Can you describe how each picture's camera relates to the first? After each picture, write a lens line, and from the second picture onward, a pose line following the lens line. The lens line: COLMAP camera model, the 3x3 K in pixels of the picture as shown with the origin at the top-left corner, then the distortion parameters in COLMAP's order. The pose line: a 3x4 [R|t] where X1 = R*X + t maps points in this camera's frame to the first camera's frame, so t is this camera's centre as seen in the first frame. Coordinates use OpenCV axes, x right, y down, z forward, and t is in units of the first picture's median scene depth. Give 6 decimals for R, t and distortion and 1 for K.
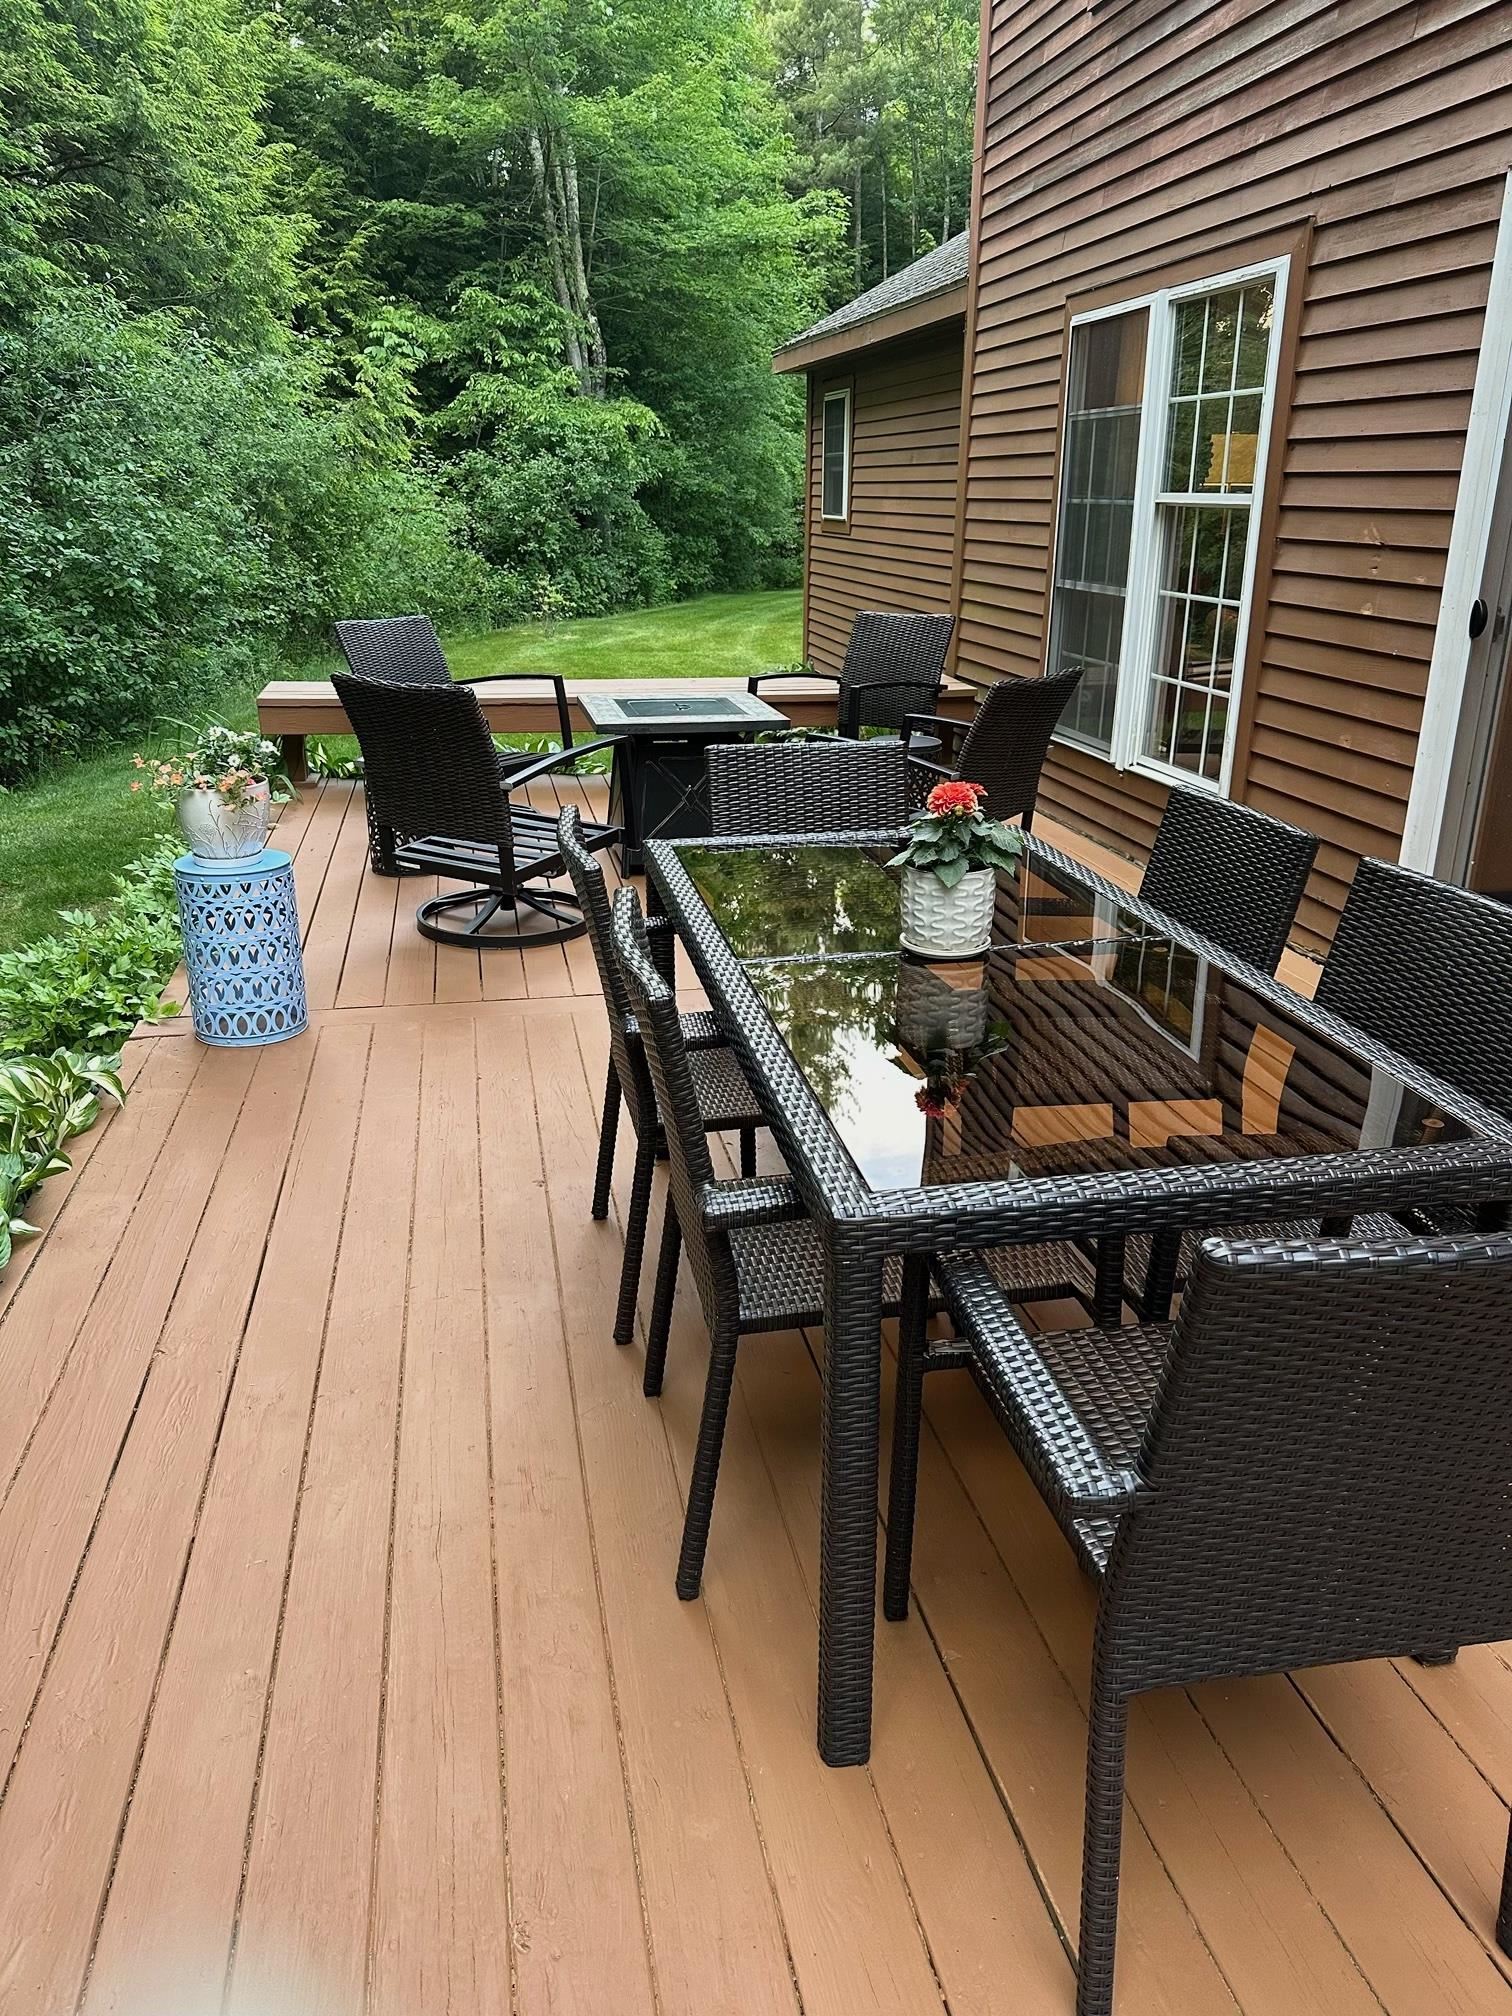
lens RADIAL K [[1482.2, 0, 756.0], [0, 1482.2, 1008.0], [0, 0, 1]] dist [0.009685, 0.003707]
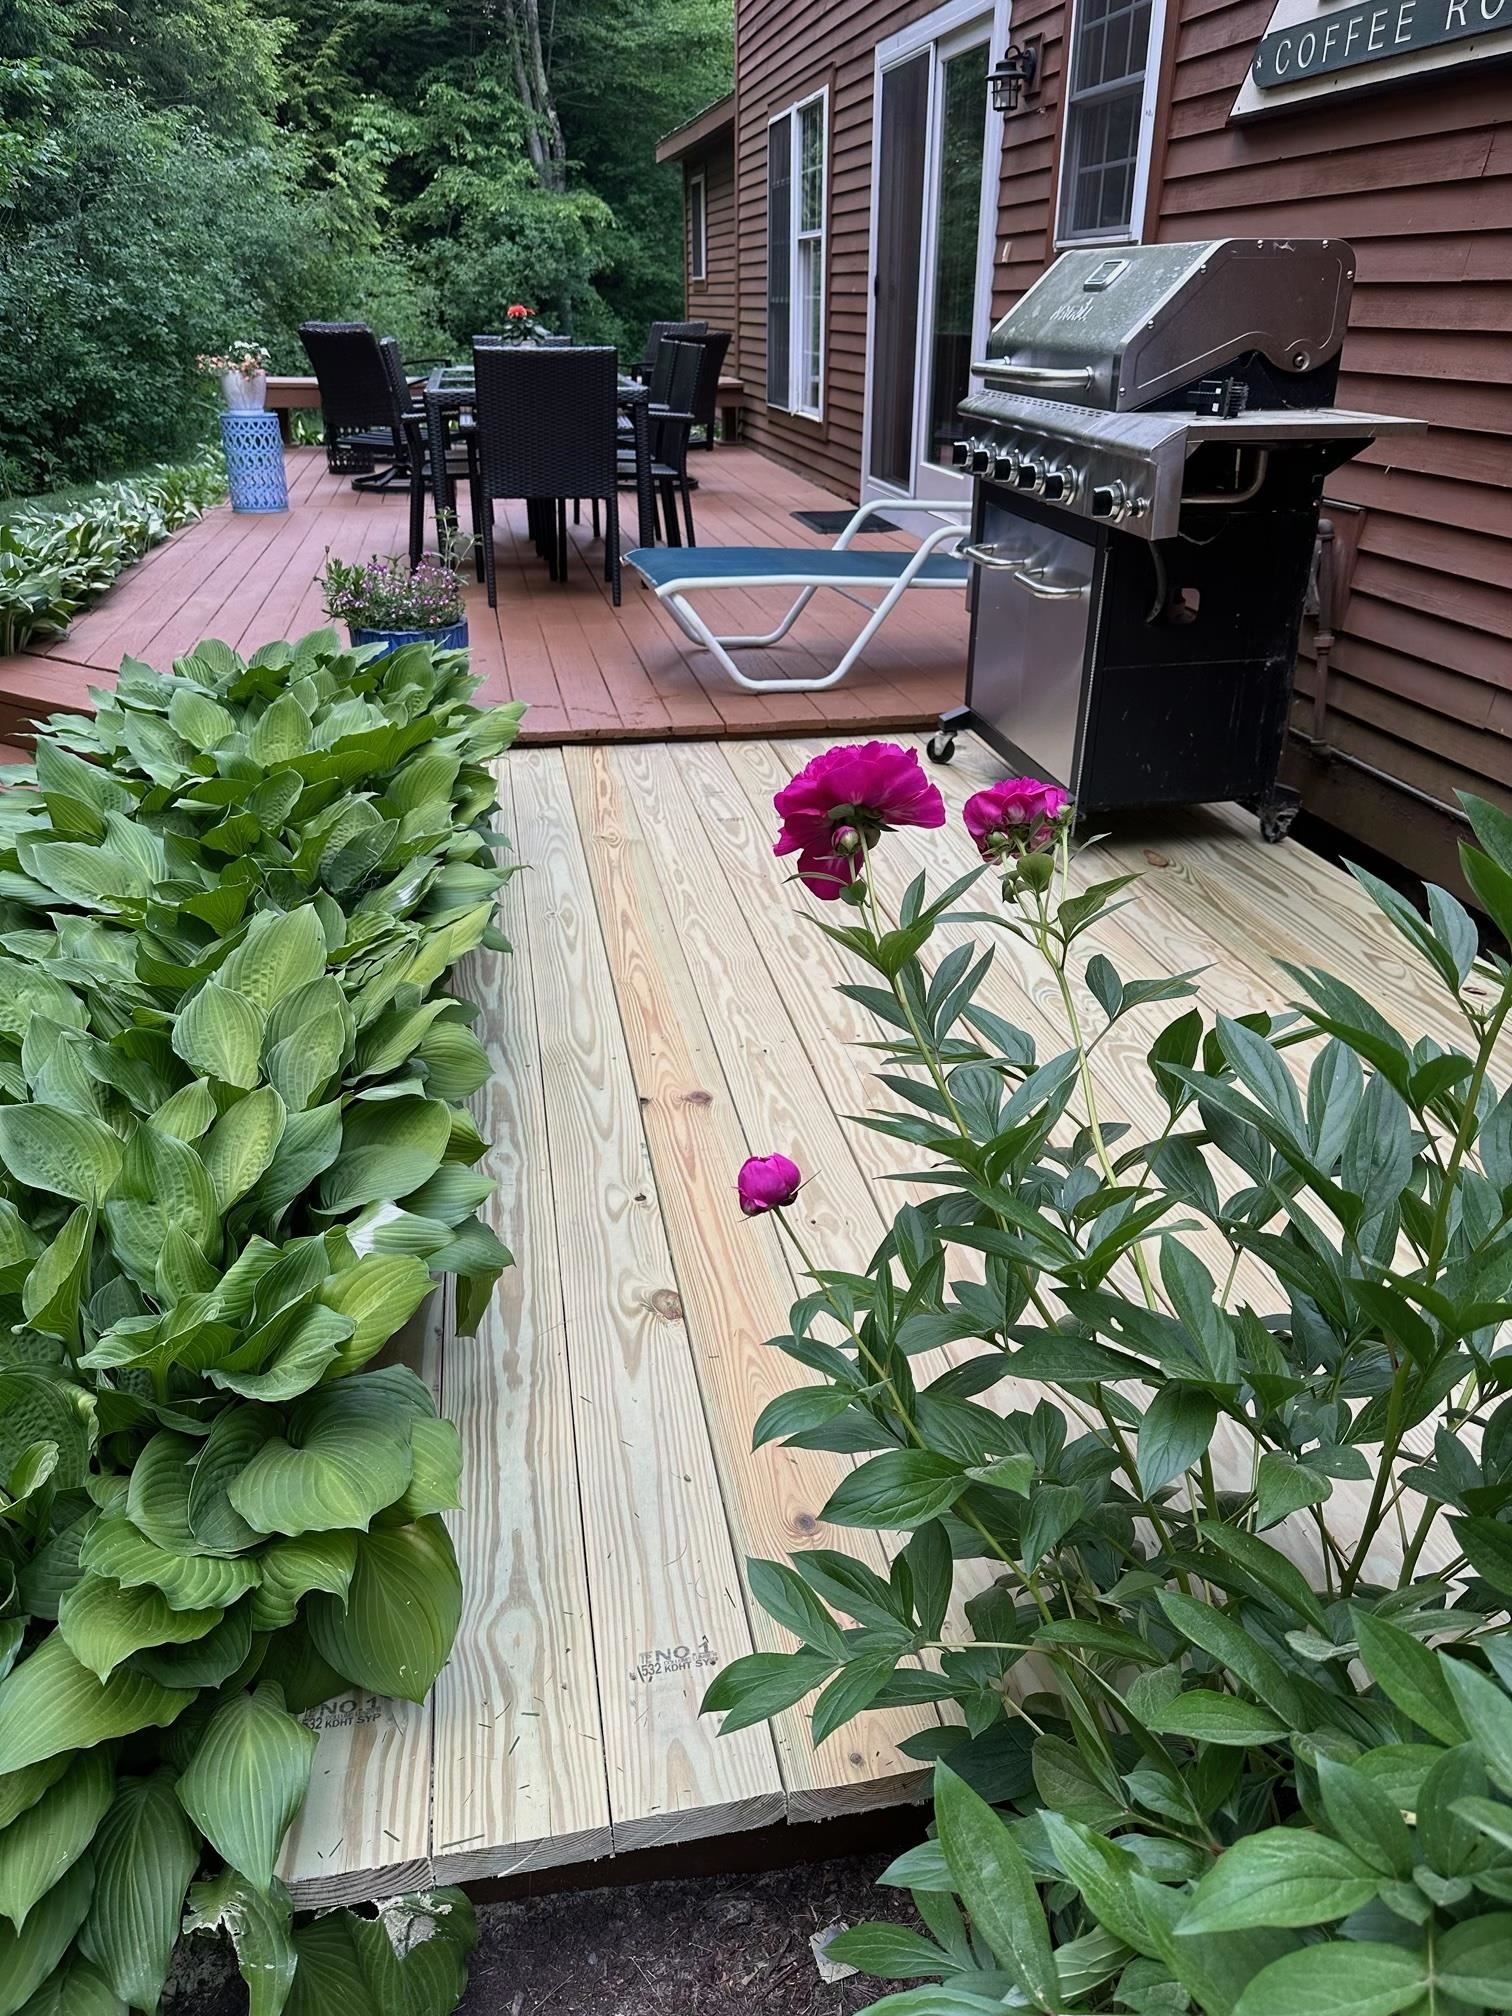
lens RADIAL K [[1469.5, 0, 756.0], [0, 1469.5, 1008.0], [0, 0, 1]] dist [-0.026160, 0.028422]
pose [[0.999990, 0.003199, -0.003098, 0.050751], [-0.002818, 0.993250, 0.115961, 0.070541], [0.003448, -0.115951, 0.993249, -0.156437]]
